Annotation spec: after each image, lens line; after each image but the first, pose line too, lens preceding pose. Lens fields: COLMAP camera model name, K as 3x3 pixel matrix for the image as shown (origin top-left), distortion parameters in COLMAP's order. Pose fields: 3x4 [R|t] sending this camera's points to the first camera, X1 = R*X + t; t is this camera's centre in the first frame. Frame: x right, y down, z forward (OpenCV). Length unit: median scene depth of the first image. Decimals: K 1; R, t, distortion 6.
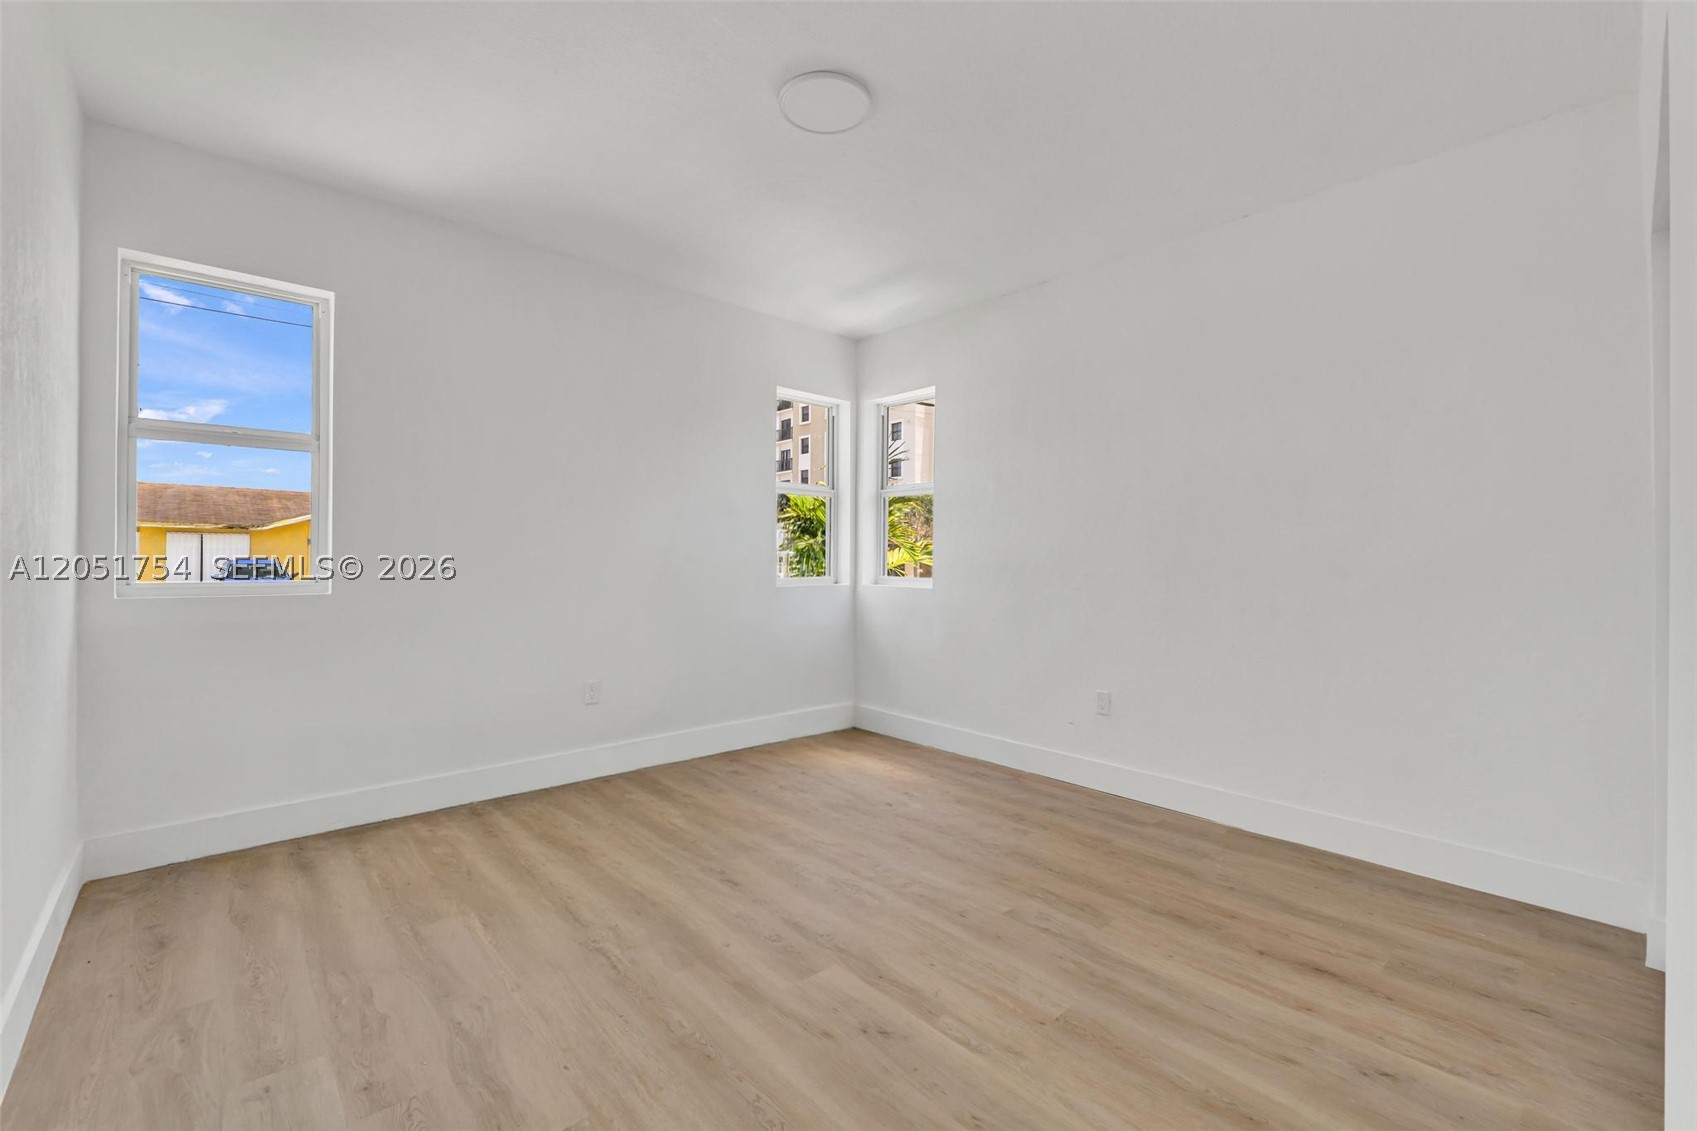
lens RADIAL K [[728.6, 0, 848.5], [0, 728.6, 555.8], [0, 0, 1]] dist [0.003086, -0.000820]
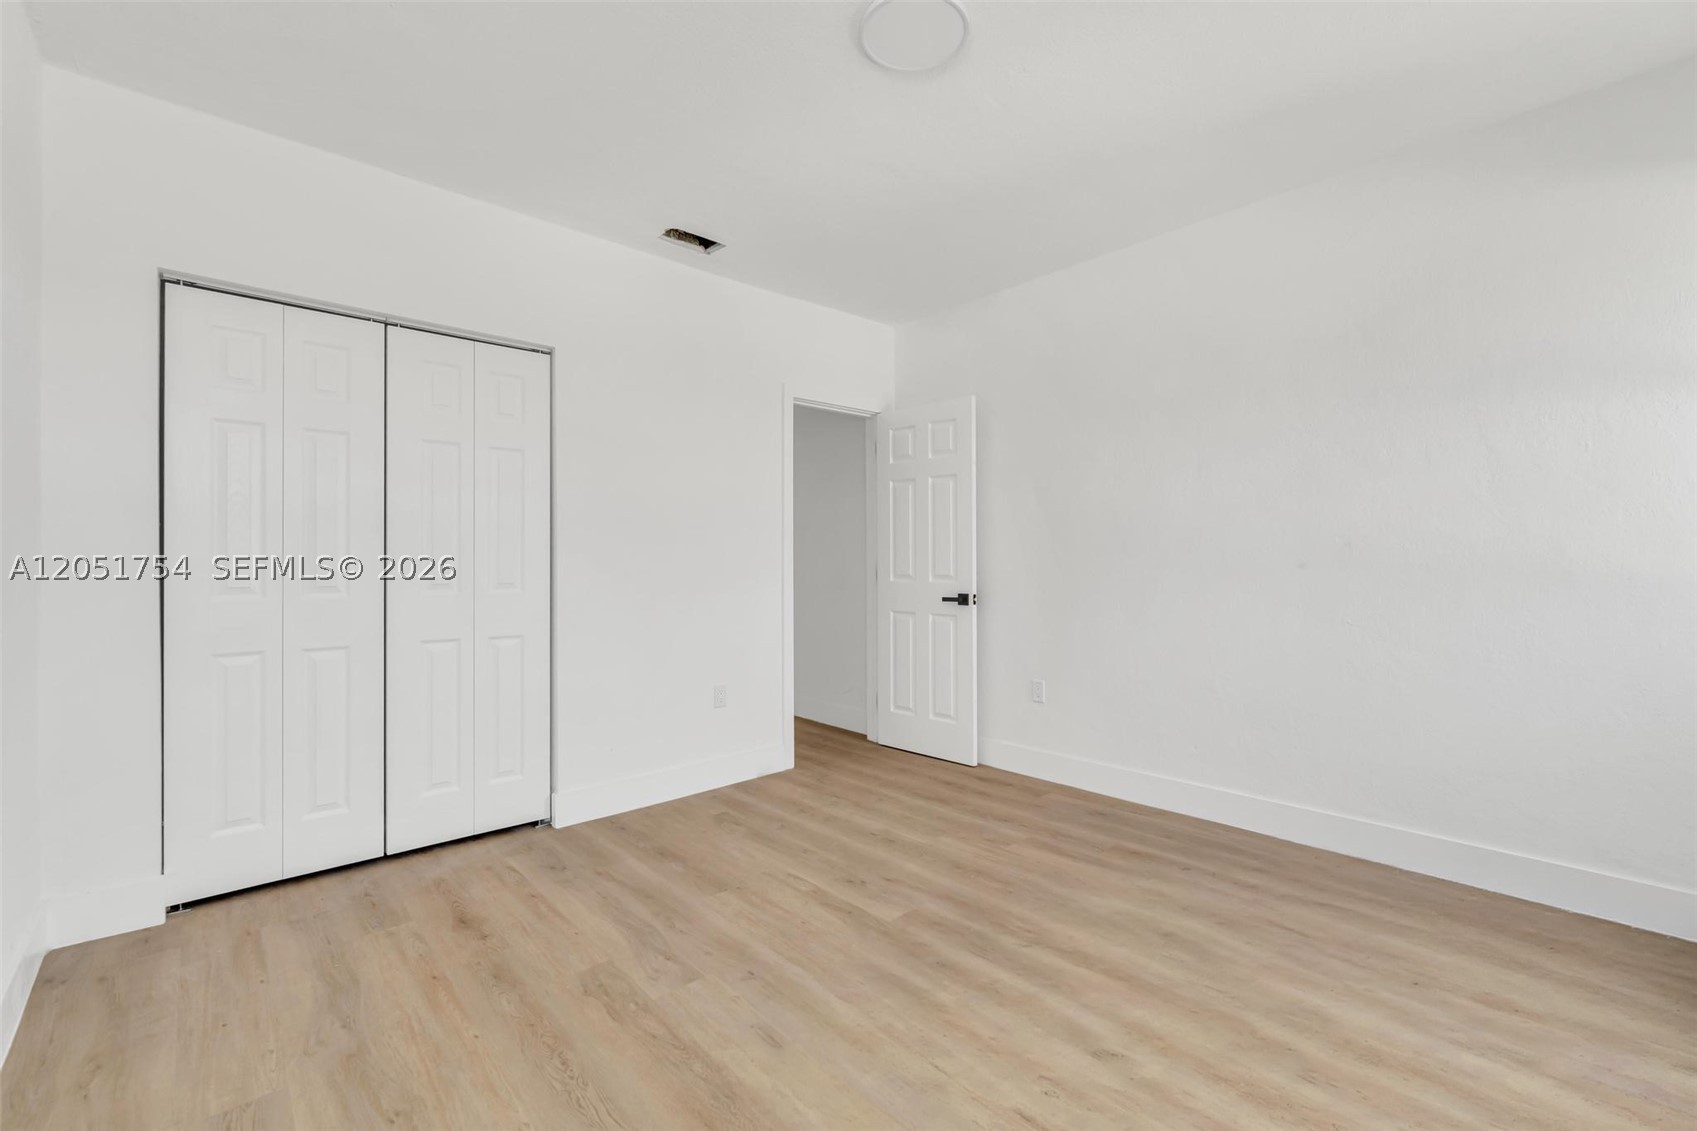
lens RADIAL K [[728.6, 0, 848.5], [0, 728.6, 566.2], [0, 0, 1]] dist [0.003086, -0.000820]
pose [[-0.999974, -0.006323, -0.003357, 0.053243], [-0.006335, 0.999973, 0.003622, 0.004564], [0.003334, 0.003643, -0.999988, 2.183798]]
